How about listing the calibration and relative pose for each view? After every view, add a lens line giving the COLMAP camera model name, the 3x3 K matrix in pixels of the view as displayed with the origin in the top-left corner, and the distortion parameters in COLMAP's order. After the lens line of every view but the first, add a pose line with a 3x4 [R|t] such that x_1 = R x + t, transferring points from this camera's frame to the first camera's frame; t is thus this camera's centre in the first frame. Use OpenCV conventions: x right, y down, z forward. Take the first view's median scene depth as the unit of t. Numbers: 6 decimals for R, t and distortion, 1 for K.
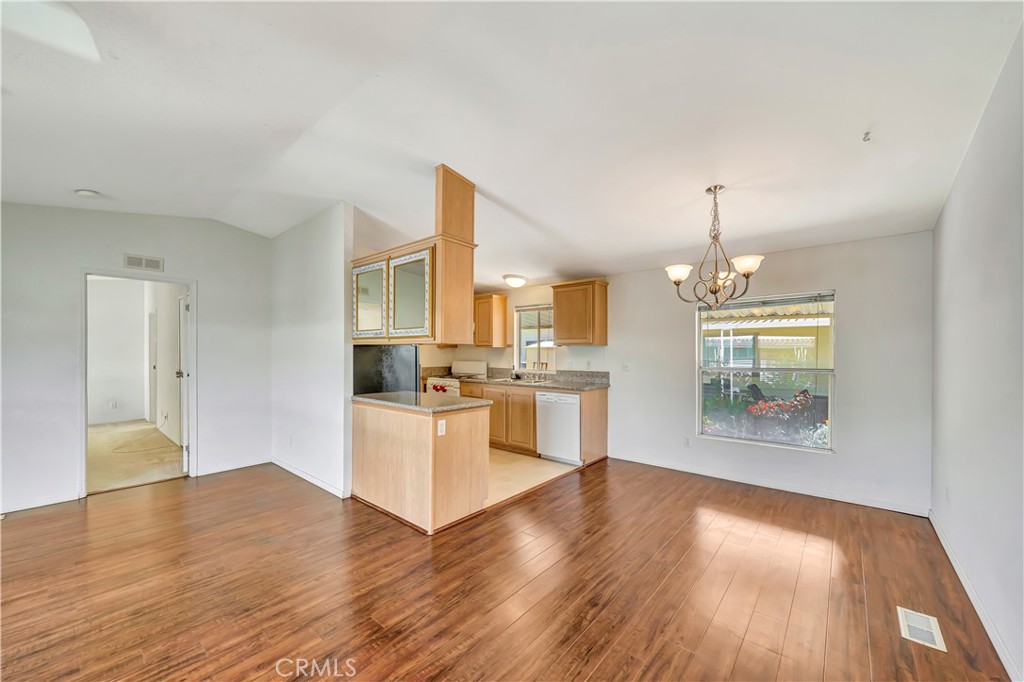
lens RADIAL K [[409.2, 0, 508.4], [0, 409.2, 346.0], [0, 0, 1]] dist [0.000785, 0.000340]
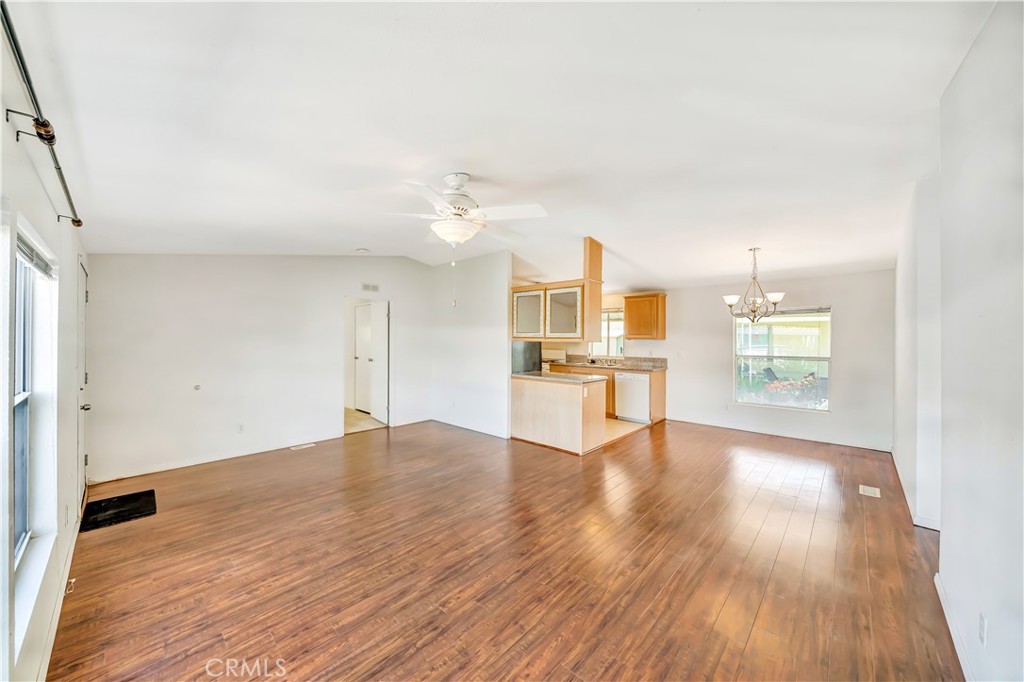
lens RADIAL K [[375.6, 0, 513.3], [0, 375.6, 333.0], [0, 0, 1]] dist [0.002486, -0.003398]
pose [[0.998871, -0.000575, -0.047501, -0.281083], [0.000679, 0.999997, 0.002166, -0.033919], [0.047500, -0.002195, 0.998869, -0.400602]]
